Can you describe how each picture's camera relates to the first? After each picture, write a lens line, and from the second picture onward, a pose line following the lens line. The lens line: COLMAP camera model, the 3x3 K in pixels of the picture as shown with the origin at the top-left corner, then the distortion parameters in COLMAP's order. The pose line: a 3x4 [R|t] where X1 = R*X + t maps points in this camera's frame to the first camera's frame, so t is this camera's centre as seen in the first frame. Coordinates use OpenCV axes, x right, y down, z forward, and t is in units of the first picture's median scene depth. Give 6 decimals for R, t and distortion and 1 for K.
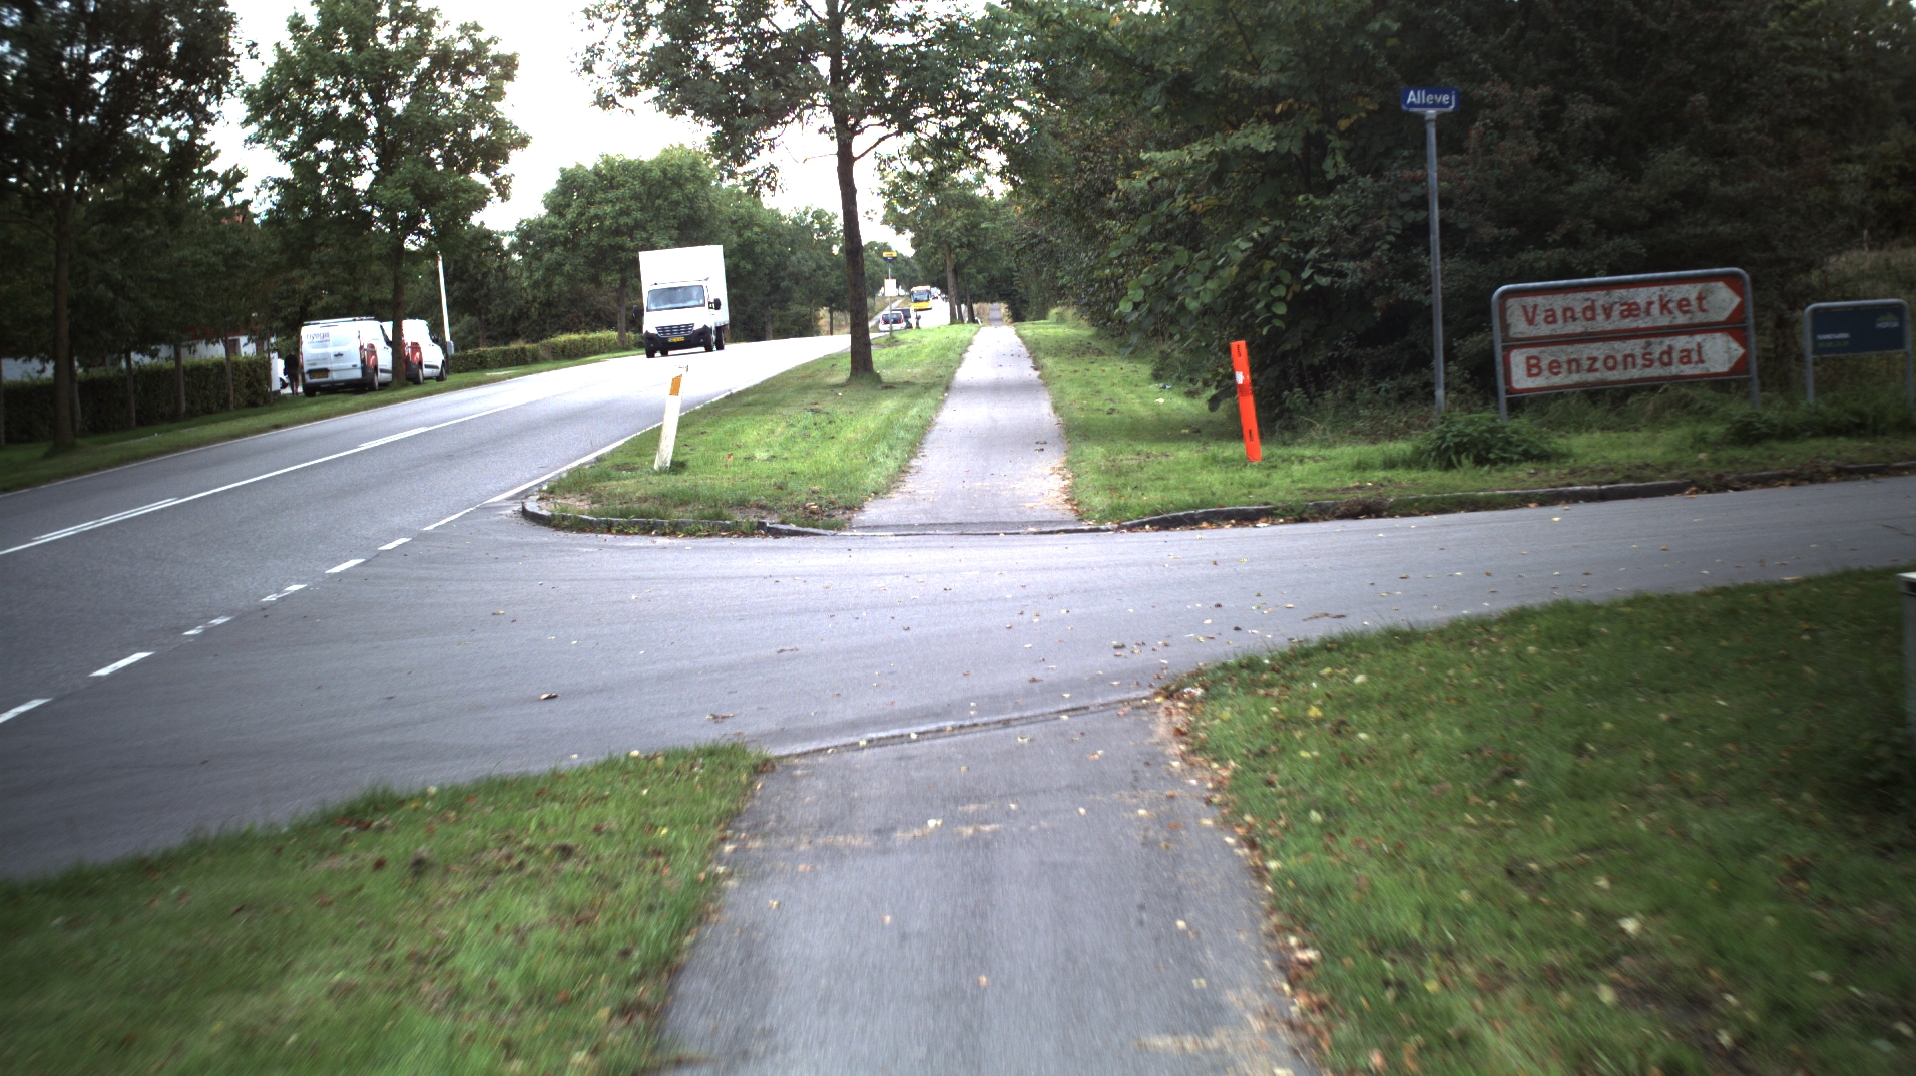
lens RADIAL K [[2691.6, 0, 956.0], [0, 2691.6, 544.6], [0, 0, 1]] dist [-0.108613, 0.000000]
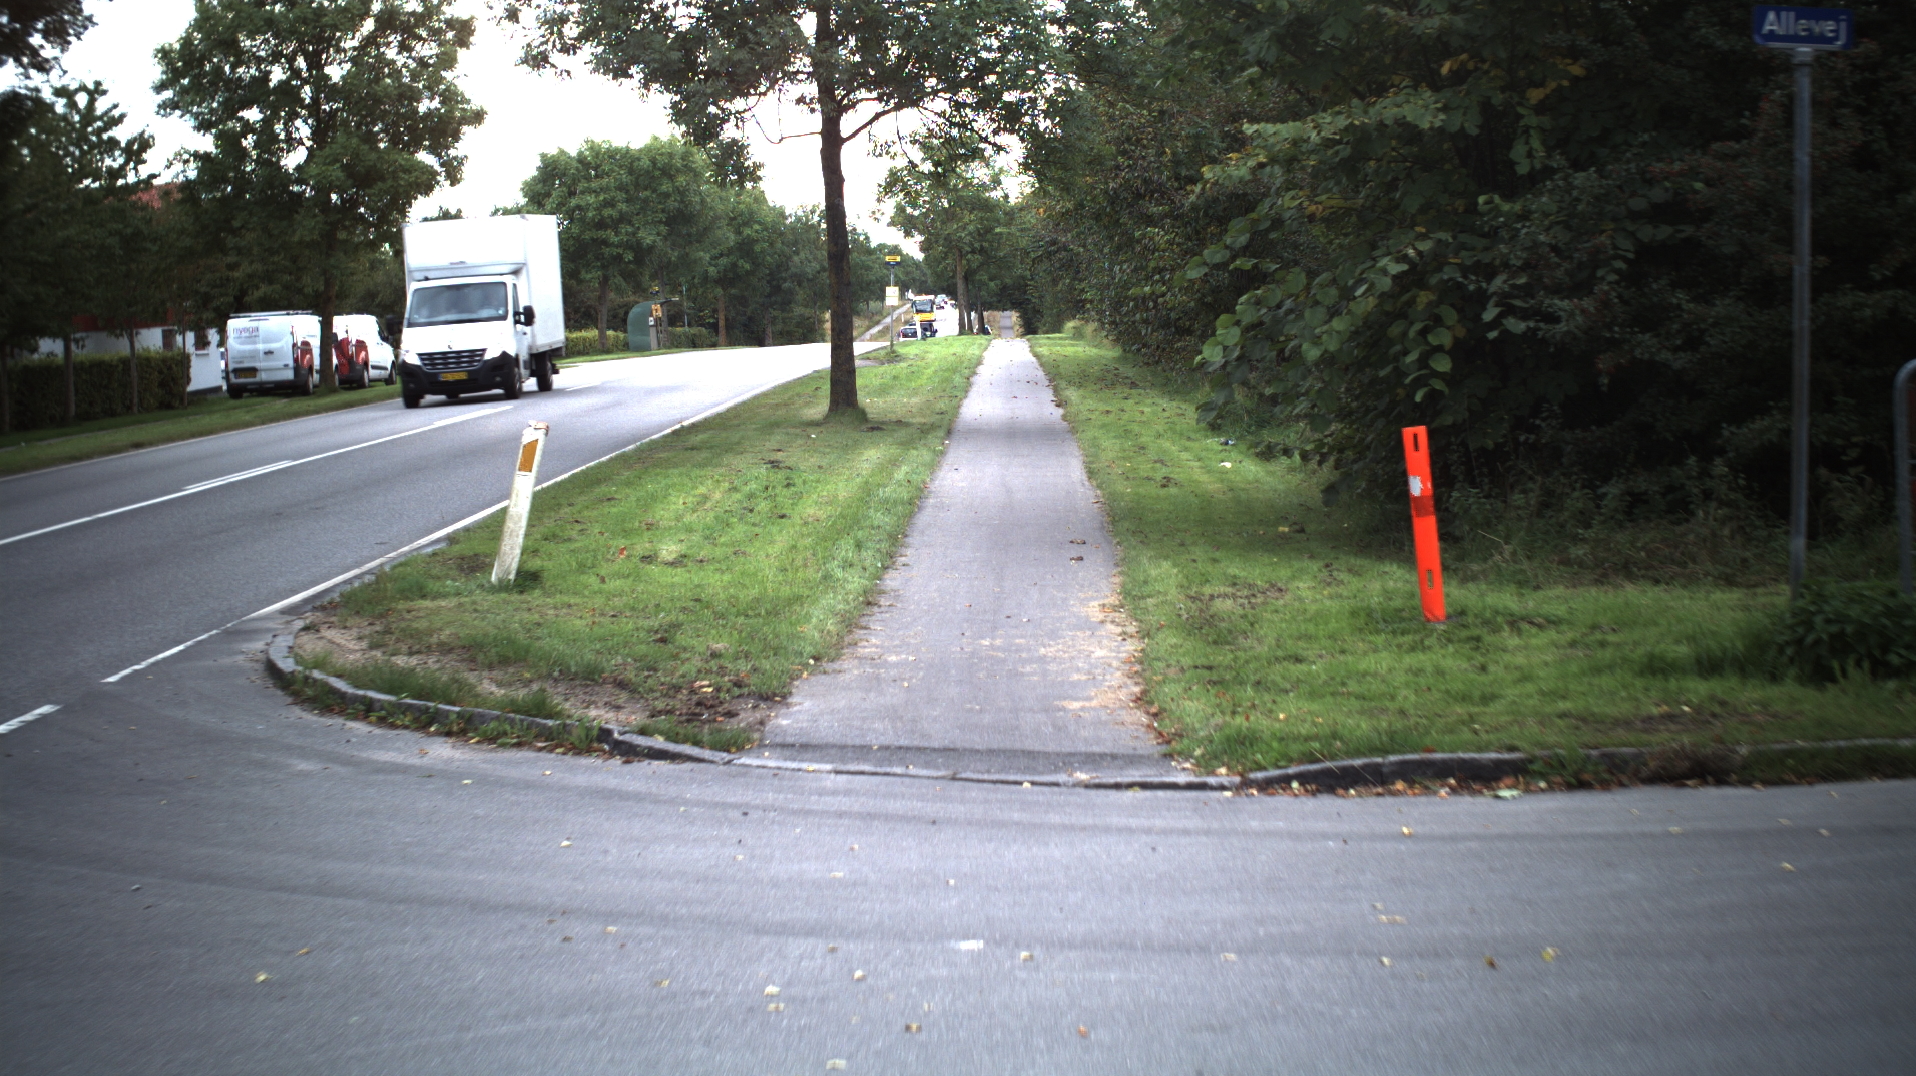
lens RADIAL K [[2691.6, 0, 956.2], [0, 2691.6, 553.5], [0, 0, 1]] dist [-0.108613, 0.000000]
pose [[0.999501, 0.031567, -0.000927, 0.001143], [-0.031565, 0.999500, 0.001599, -0.036281], [0.000977, -0.001569, 0.999998, 0.316956]]
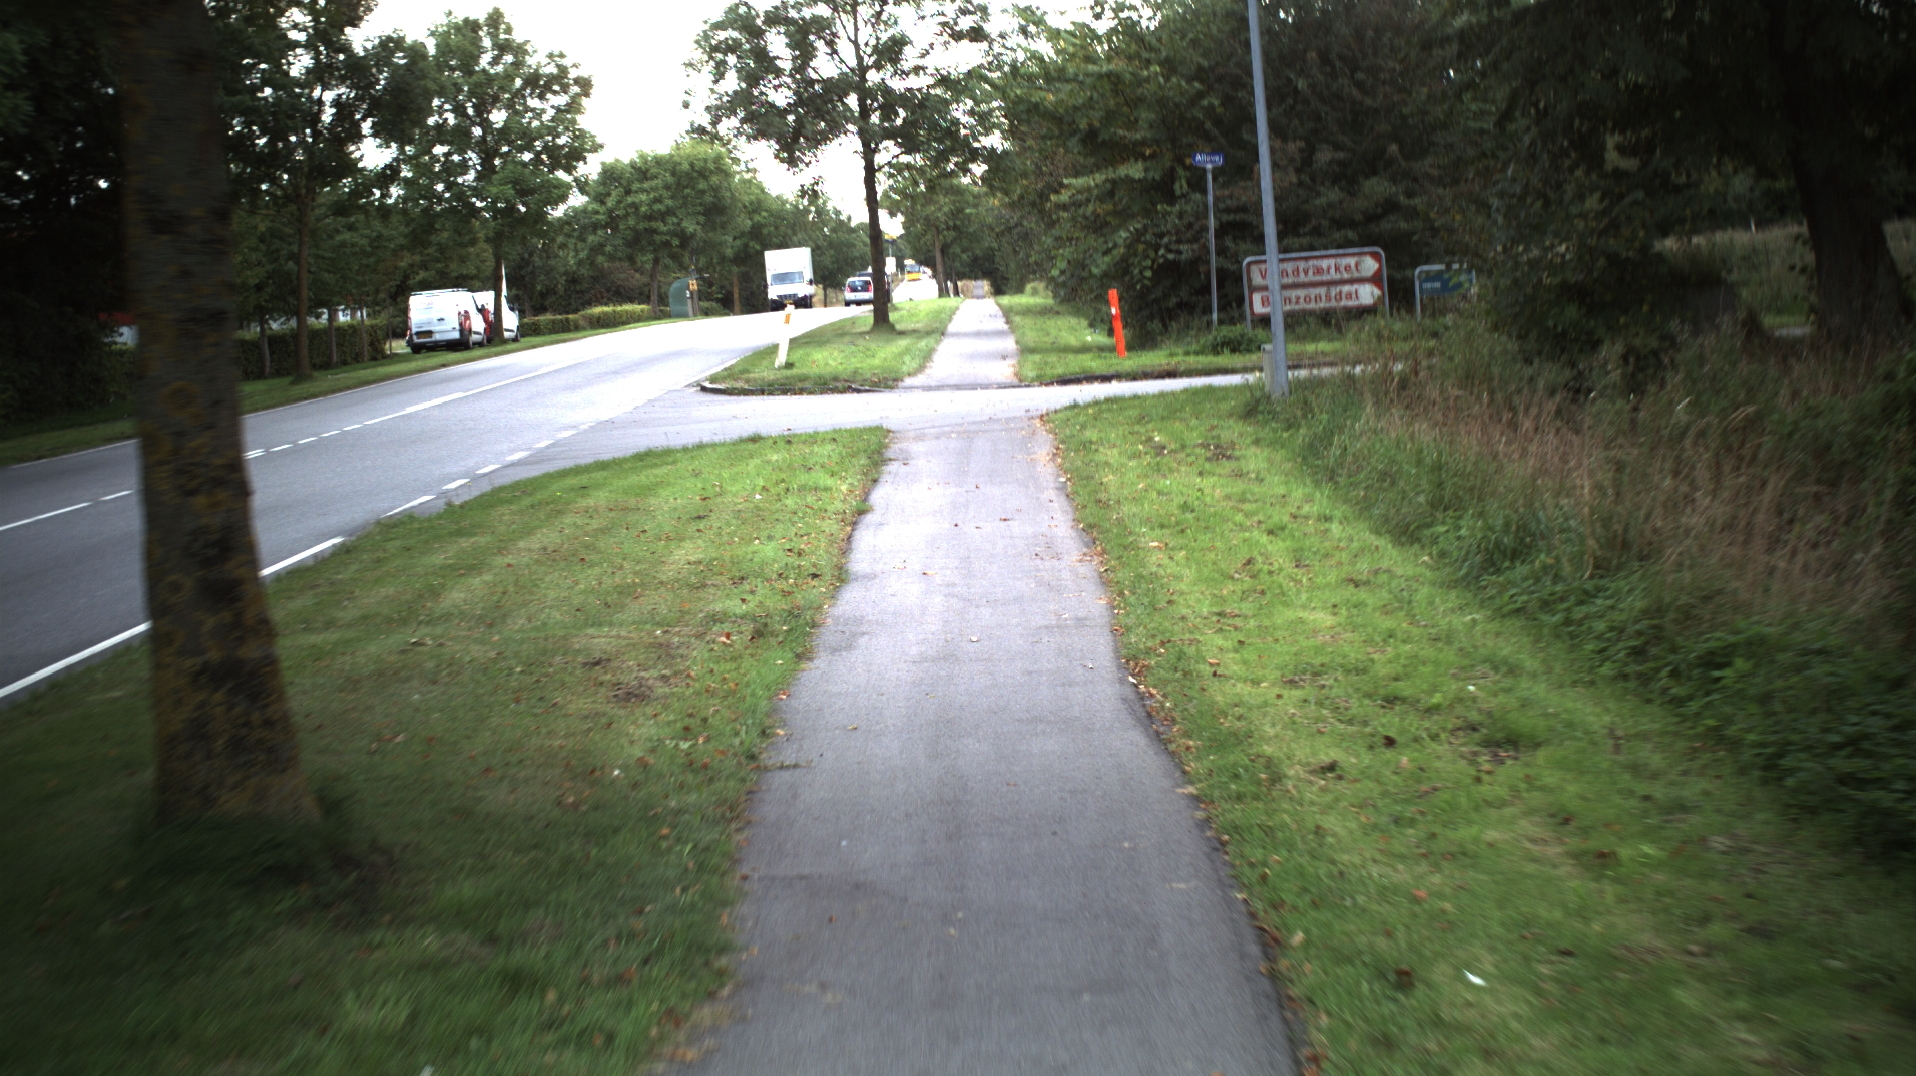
lens RADIAL K [[2691.6, 0, 954.3], [0, 2691.6, 537.3], [0, 0, 1]] dist [-0.108613, 0.000000]
pose [[0.999985, -0.001309, 0.005354, -0.007673], [0.001284, 0.999988, 0.004784, 0.064827], [-0.005361, -0.004777, 0.999974, -0.636710]]
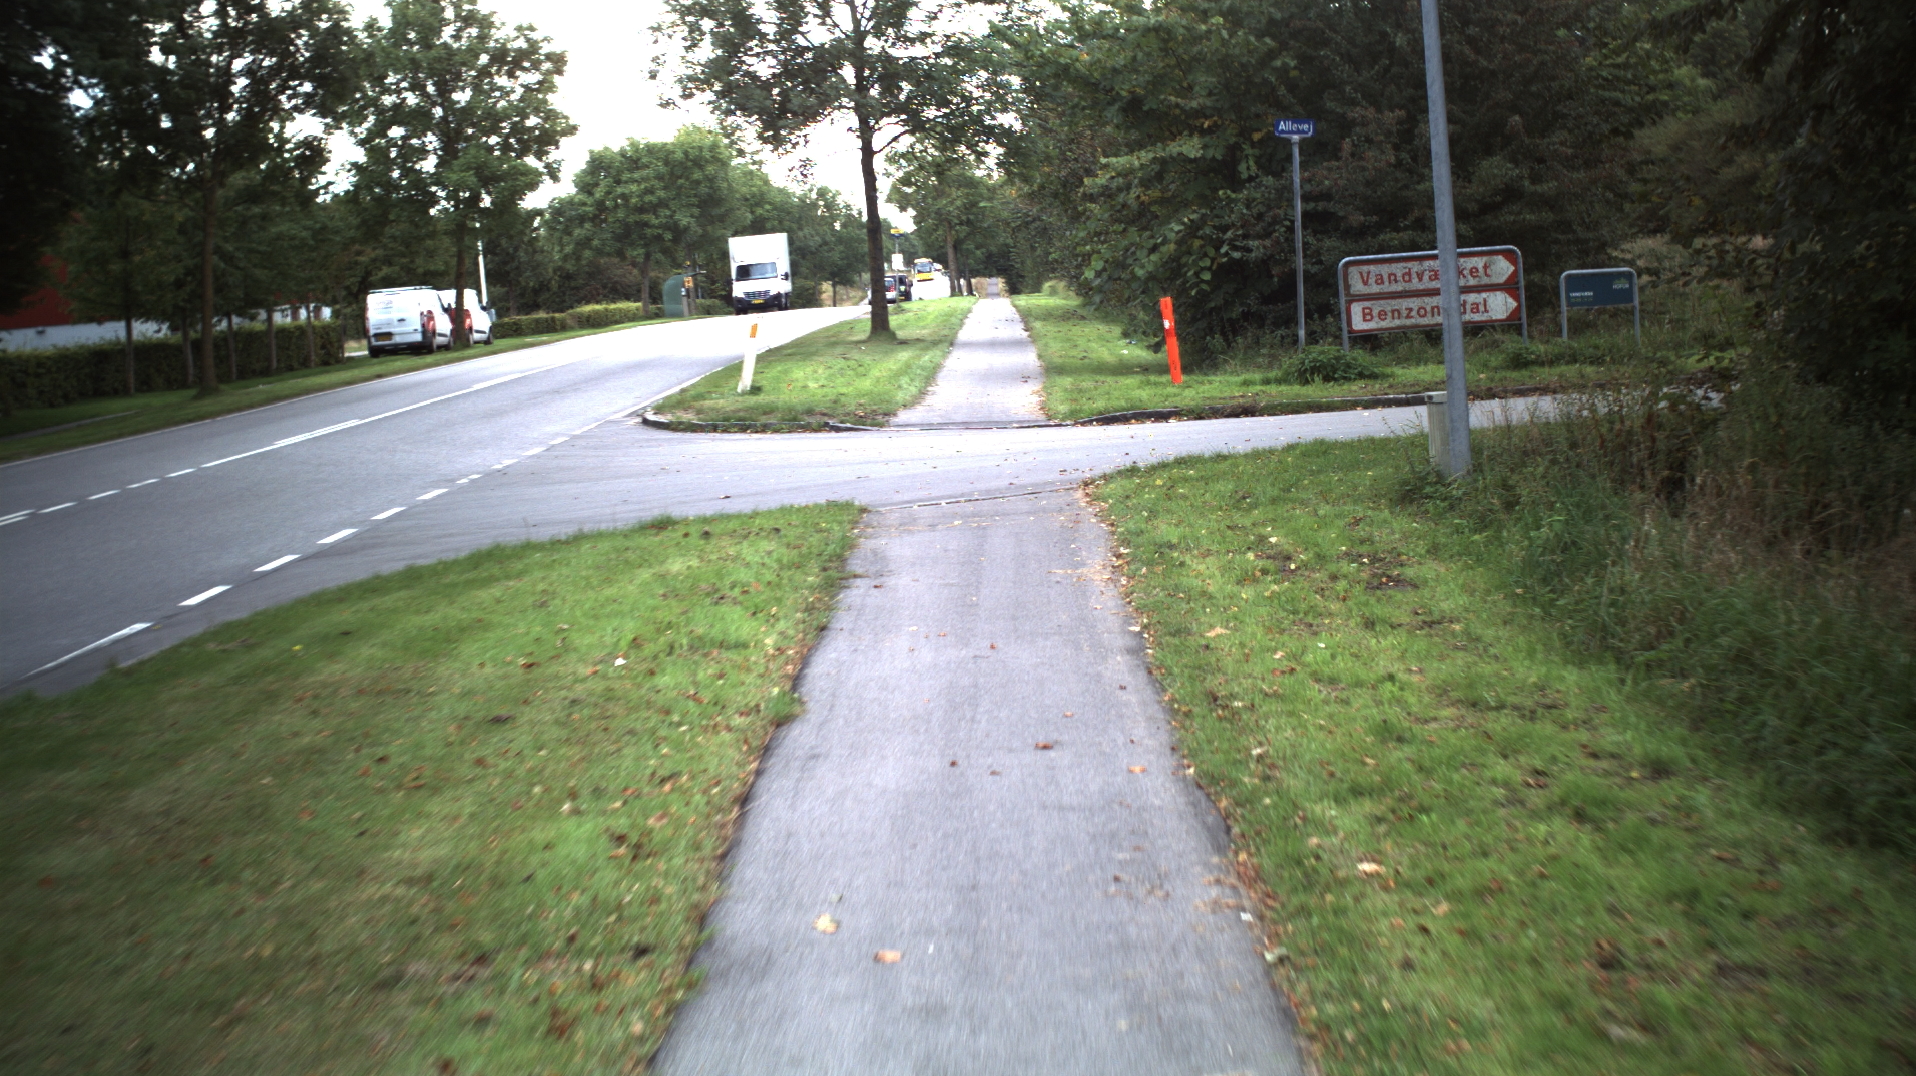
lens RADIAL K [[2691.6, 0, 963.8], [0, 2691.6, 522.9], [0, 0, 1]] dist [-0.108613, 0.000000]
pose [[0.999987, 0.003258, 0.003994, -0.003736], [-0.003261, 0.999994, 0.000856, 0.032532], [-0.003991, -0.000869, 0.999992, -0.317486]]
